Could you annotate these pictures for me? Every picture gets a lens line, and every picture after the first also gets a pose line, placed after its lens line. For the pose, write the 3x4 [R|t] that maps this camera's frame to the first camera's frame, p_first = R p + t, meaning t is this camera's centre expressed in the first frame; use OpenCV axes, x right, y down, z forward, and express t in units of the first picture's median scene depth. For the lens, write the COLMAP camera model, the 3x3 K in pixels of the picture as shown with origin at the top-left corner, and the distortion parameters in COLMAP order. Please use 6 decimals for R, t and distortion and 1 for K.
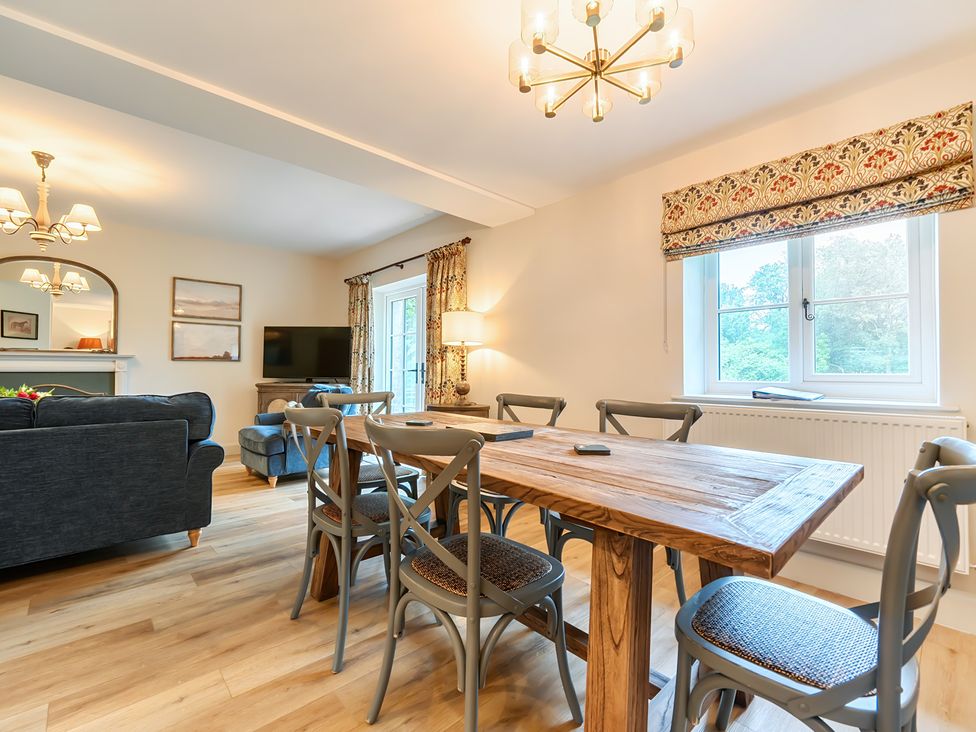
lens RADIAL K [[425.5, 0, 488.0], [0, 425.5, 366.0], [0, 0, 1]] dist [0.000082, 0.000077]
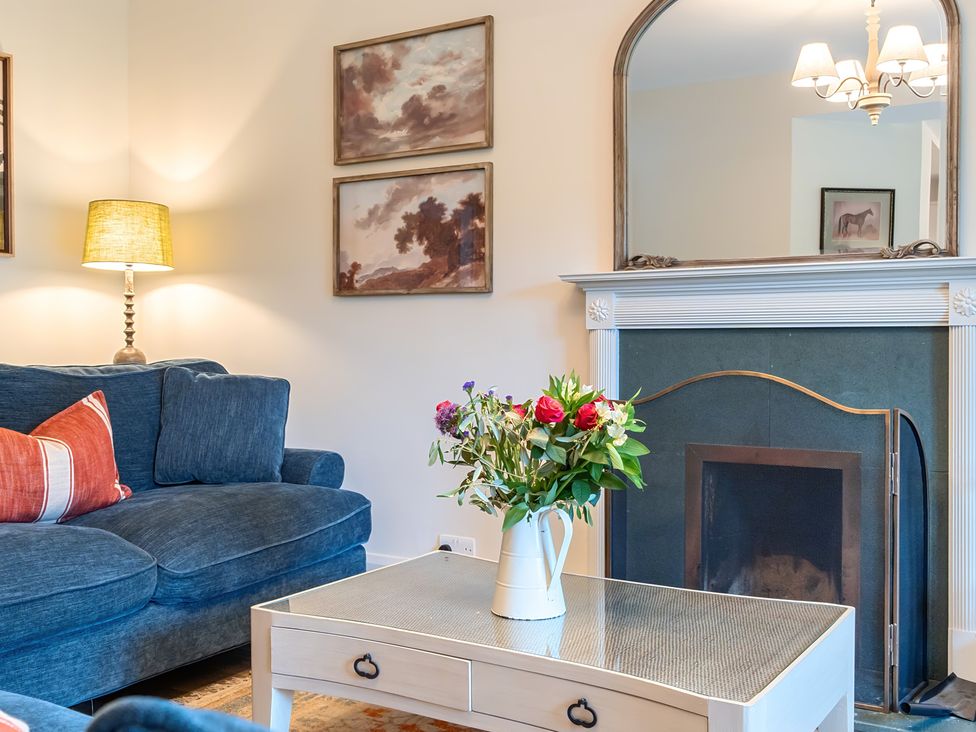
lens RADIAL K [[1015.3, 0, 488.0], [0, 1015.3, 366.0], [0, 0, 1]] dist [-0.003374, 0.002482]
pose [[0.277153, 0.020608, -0.960605, -0.337325], [0.009185, 0.999667, 0.024096, 0.018541], [0.960782, -0.015501, 0.276871, 0.518177]]
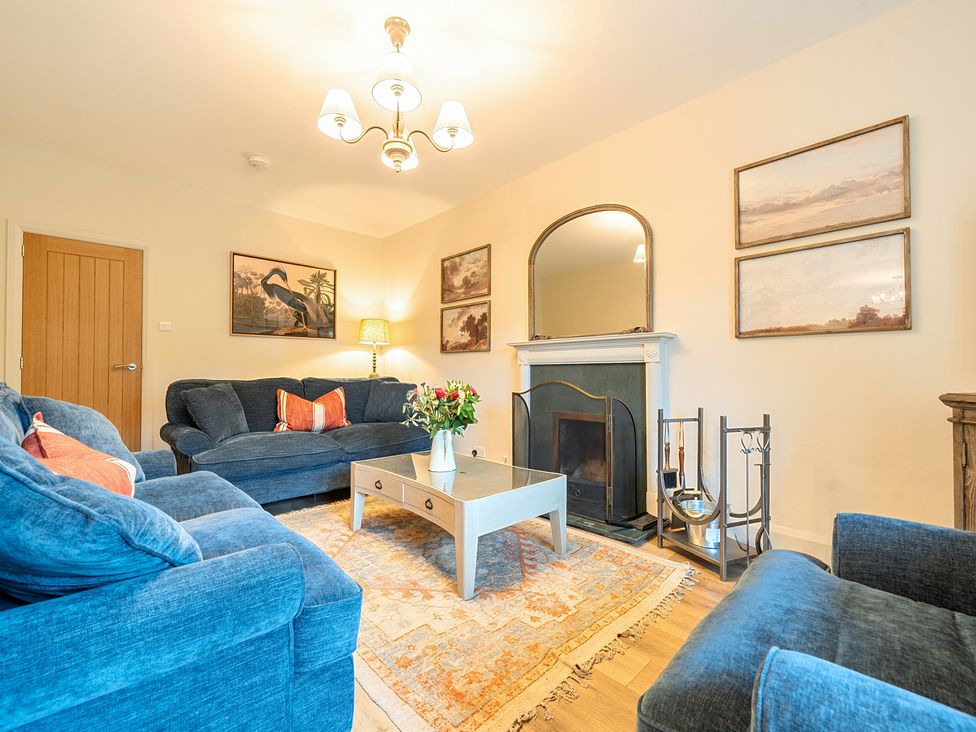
lens RADIAL K [[425.5, 0, 488.0], [0, 425.5, 366.0], [0, 0, 1]] dist [0.000082, 0.000077]
pose [[0.028205, -0.020232, -0.999397, -0.258973], [0.006283, 0.999779, -0.020062, 0.027000], [0.999582, -0.005713, 0.028325, 0.696076]]
